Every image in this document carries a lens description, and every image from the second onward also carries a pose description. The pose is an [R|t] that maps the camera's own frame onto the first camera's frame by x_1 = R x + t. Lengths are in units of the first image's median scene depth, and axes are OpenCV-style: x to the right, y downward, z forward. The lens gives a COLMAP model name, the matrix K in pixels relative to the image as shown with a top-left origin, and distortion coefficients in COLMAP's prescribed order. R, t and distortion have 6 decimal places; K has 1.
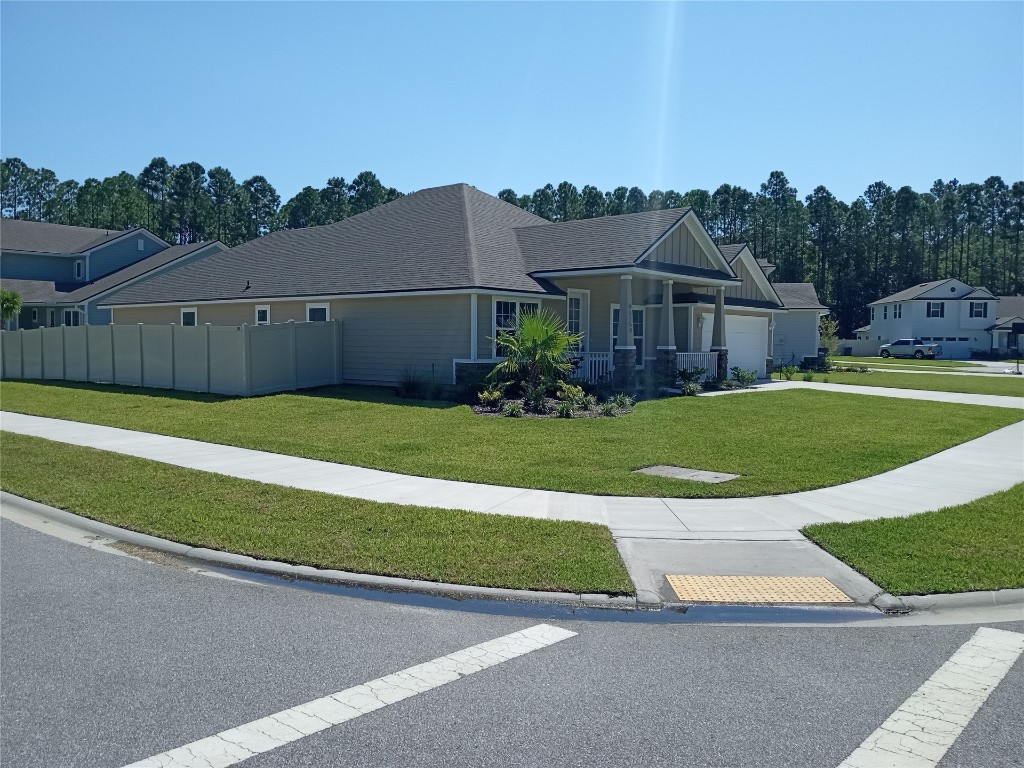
lens RADIAL K [[860.9, 0, 506.0], [0, 860.9, 387.6], [0, 0, 1]] dist [0.046380, -0.005931]
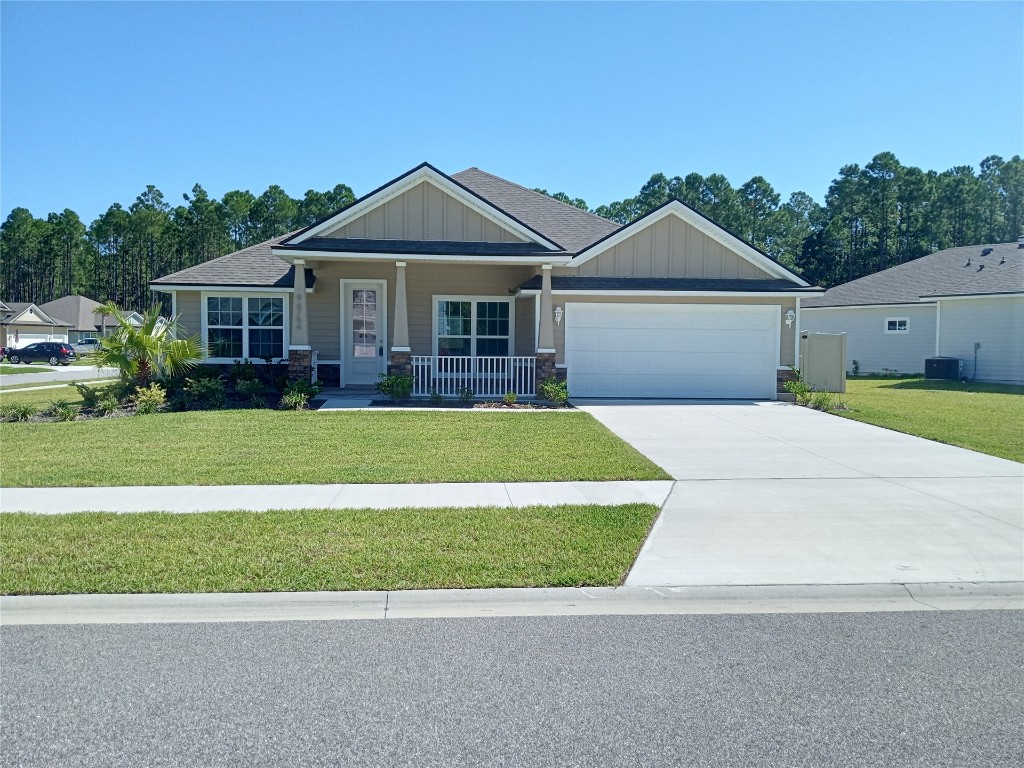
lens RADIAL K [[860.9, 0, 514.2], [0, 860.9, 388.2], [0, 0, 1]] dist [0.046380, -0.005931]
pose [[0.708065, 0.033125, -0.705370, 0.232206], [-0.040858, 0.999148, 0.005907, -0.005793], [0.704964, 0.024637, 0.708815, 0.151975]]
